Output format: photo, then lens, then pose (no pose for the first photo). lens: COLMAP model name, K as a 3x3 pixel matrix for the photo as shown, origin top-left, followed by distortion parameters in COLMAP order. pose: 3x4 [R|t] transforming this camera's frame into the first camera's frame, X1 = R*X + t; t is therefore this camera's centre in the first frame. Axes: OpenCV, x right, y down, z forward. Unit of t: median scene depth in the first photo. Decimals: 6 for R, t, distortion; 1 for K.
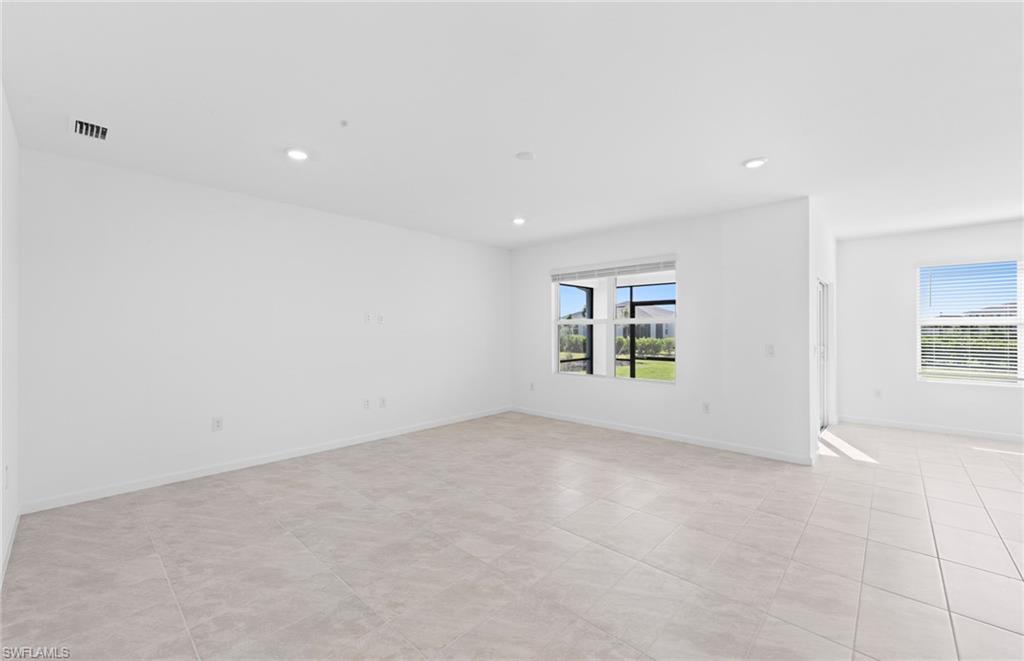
lens RADIAL K [[409.4, 0, 516.4], [0, 409.4, 327.3], [0, 0, 1]] dist [0.009894, -0.000145]
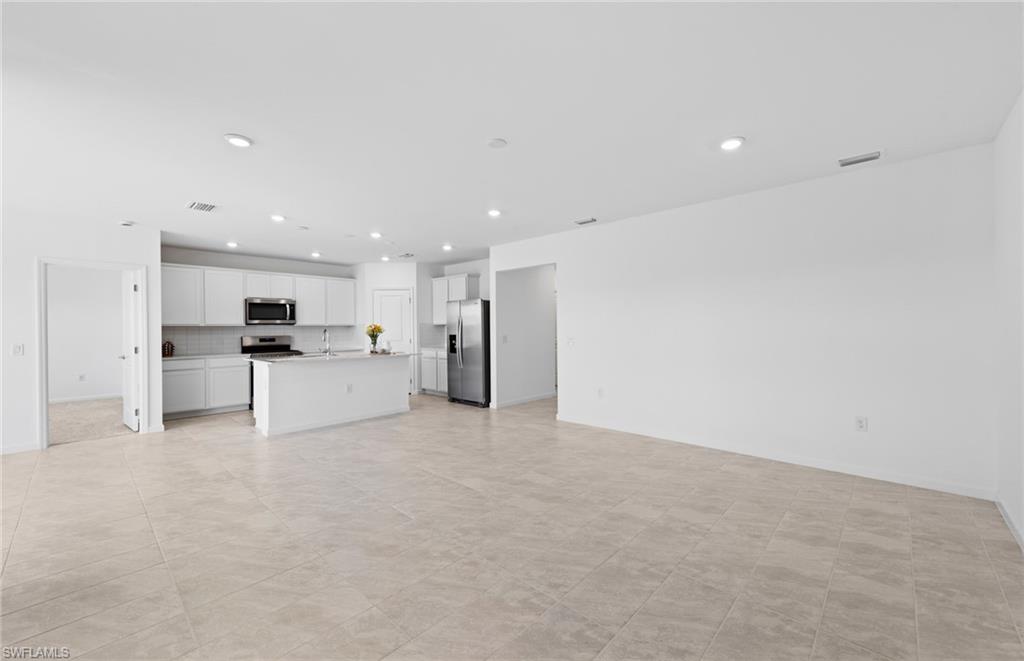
lens RADIAL K [[409.4, 0, 513.5], [0, 409.4, 329.0], [0, 0, 1]] dist [0.009894, -0.000145]
pose [[-0.999886, 0.009276, 0.011928, -0.013895], [0.009208, 0.999941, -0.005772, 0.011906], [-0.011980, -0.005662, -0.999912, 1.229443]]
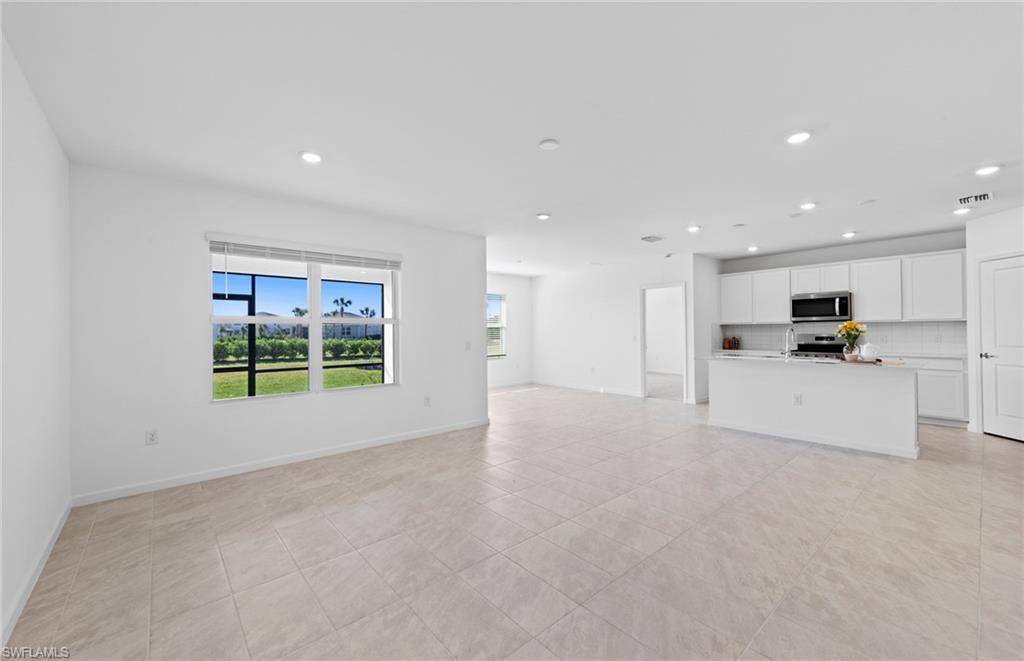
lens RADIAL K [[409.4, 0, 511.0], [0, 409.4, 328.8], [0, 0, 1]] dist [0.009894, -0.000145]
pose [[0.114824, 0.003028, 0.993381, -0.578969], [0.001624, 0.999993, -0.003236, 0.005582], [-0.993385, 0.001985, 0.114818, 0.619076]]
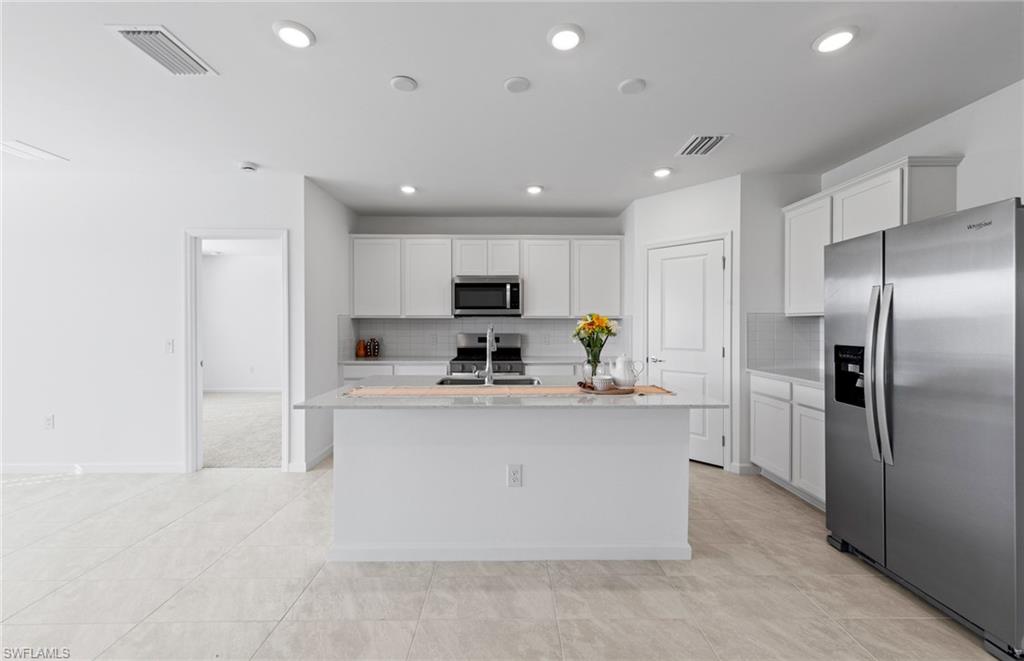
lens RADIAL K [[409.4, 0, 511.8], [0, 409.4, 327.7], [0, 0, 1]] dist [0.009894, -0.000145]
pose [[-0.682556, -0.007055, 0.730800, 0.138520], [-0.007643, 0.999968, 0.002515, 0.002820], [-0.730794, -0.003868, -0.682587, 0.376747]]
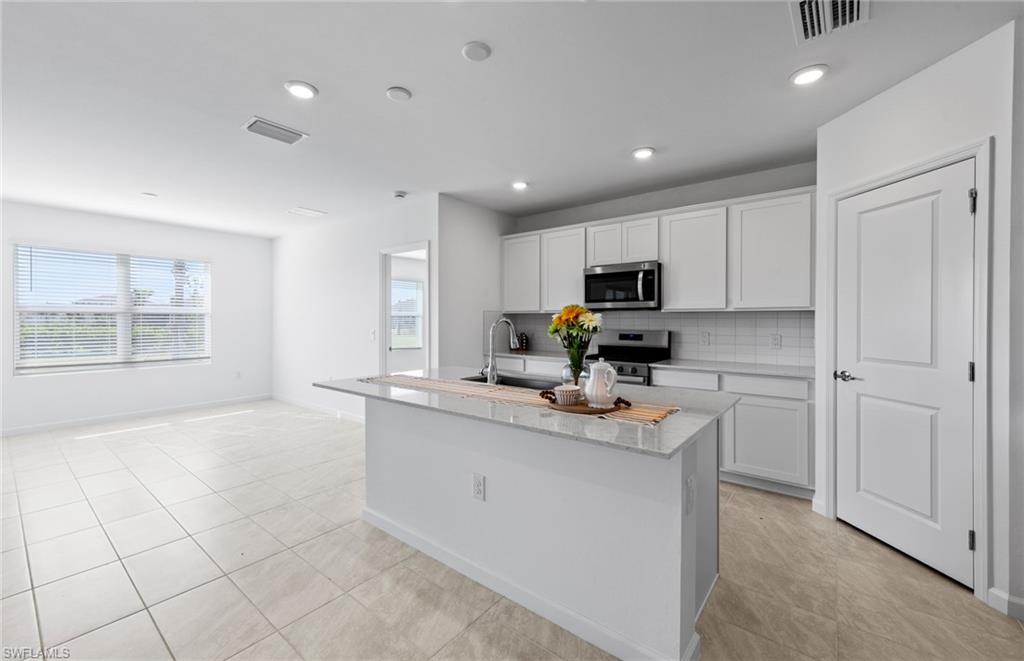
lens RADIAL K [[409.4, 0, 510.1], [0, 409.4, 322.9], [0, 0, 1]] dist [0.009894, -0.000145]
pose [[-0.071033, -0.009054, 0.997433, 0.056264], [-0.009886, 0.999916, 0.008372, 0.000613], [-0.997425, -0.009266, -0.071117, 0.054449]]
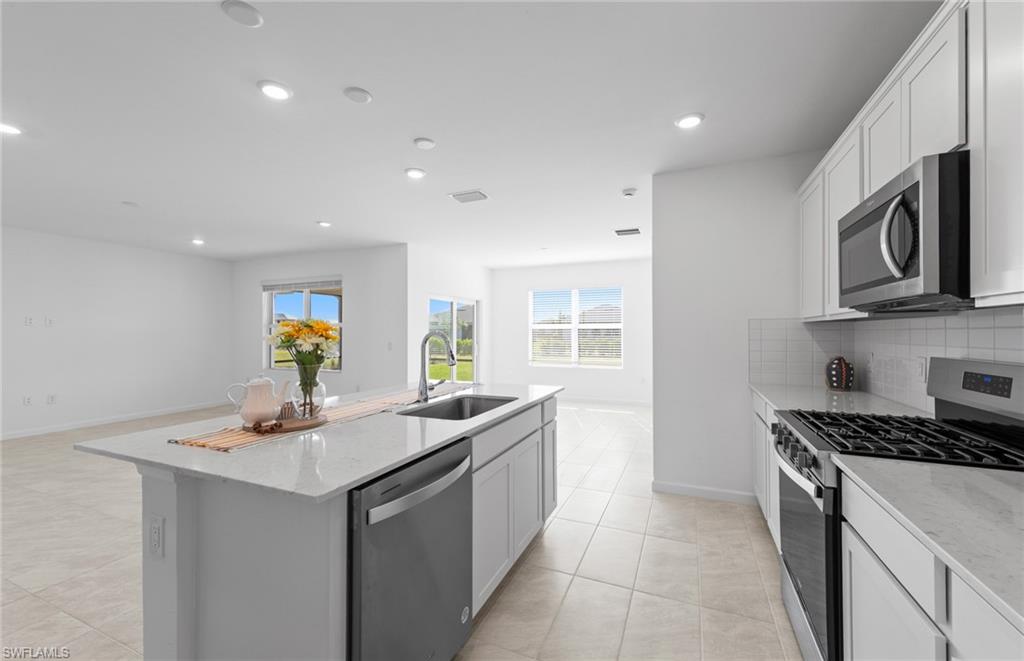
lens RADIAL K [[409.4, 0, 514.0], [0, 409.4, 329.2], [0, 0, 1]] dist [0.009894, -0.000145]
pose [[0.946455, 0.000894, 0.322834, 0.486975], [-0.000737, 1.000000, -0.000611, -0.002996], [-0.322835, 0.000341, 0.946455, -0.436660]]
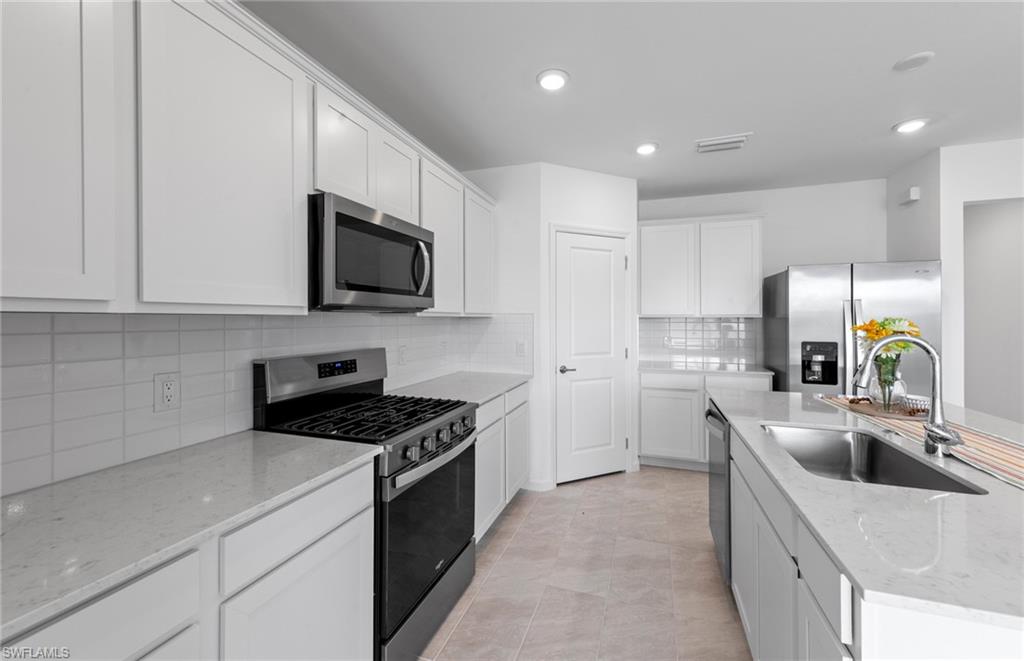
lens RADIAL K [[409.4, 0, 508.1], [0, 409.4, 317.6], [0, 0, 1]] dist [0.009894, -0.000145]
pose [[-0.917102, -0.002837, -0.398643, 0.912515], [0.001686, 0.999938, -0.010995, -0.009801], [0.398650, -0.010756, -0.917040, 0.175568]]
